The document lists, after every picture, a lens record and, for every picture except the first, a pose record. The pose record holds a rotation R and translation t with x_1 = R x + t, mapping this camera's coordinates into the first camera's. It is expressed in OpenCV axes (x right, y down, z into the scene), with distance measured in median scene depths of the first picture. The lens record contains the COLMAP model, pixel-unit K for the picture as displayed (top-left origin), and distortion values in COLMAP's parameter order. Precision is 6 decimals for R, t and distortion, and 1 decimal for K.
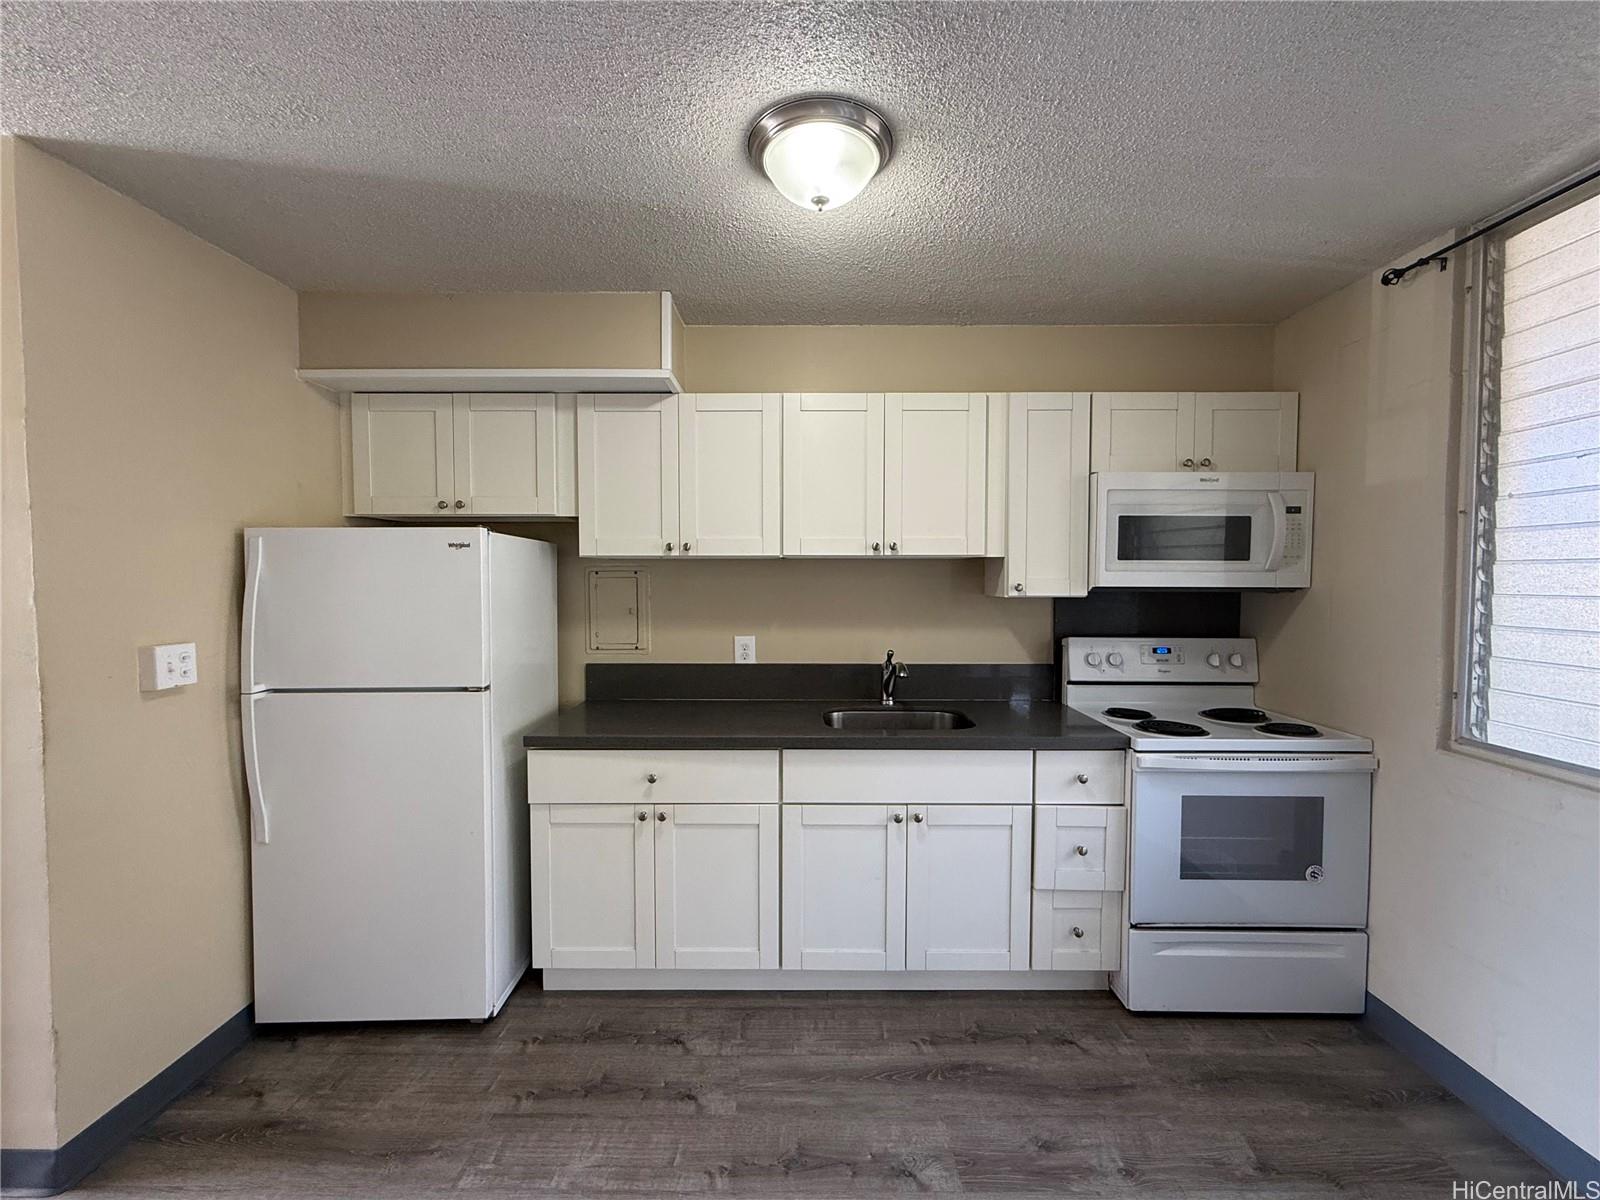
lens RADIAL K [[670.6, 0, 801.2], [0, 670.6, 601.4], [0, 0, 1]] dist [0.000443, 0.000190]
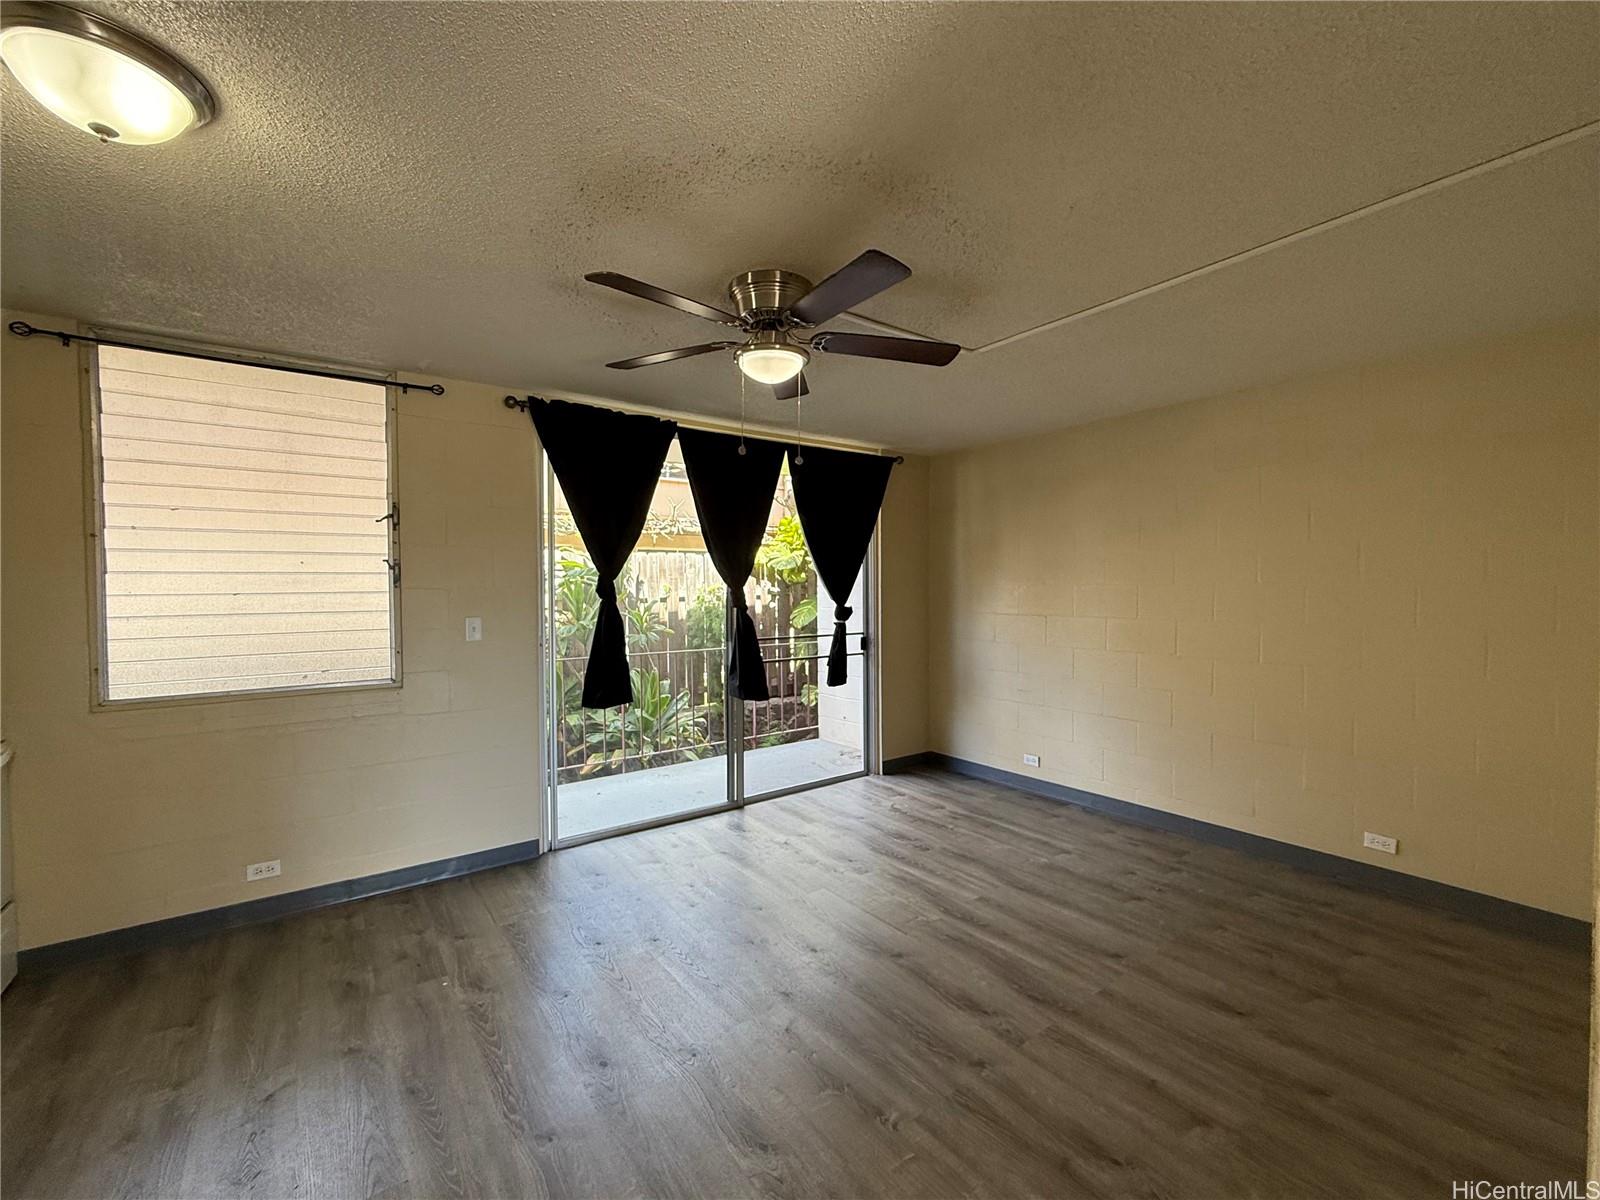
lens RADIAL K [[670.6, 0, 801.2], [0, 670.6, 601.4], [0, 0, 1]] dist [0.000443, 0.000190]
pose [[-0.600184, -0.018226, 0.799654, -0.805452], [0.034851, 0.998195, 0.048908, -0.013589], [-0.799103, 0.057222, -0.598465, 0.571795]]
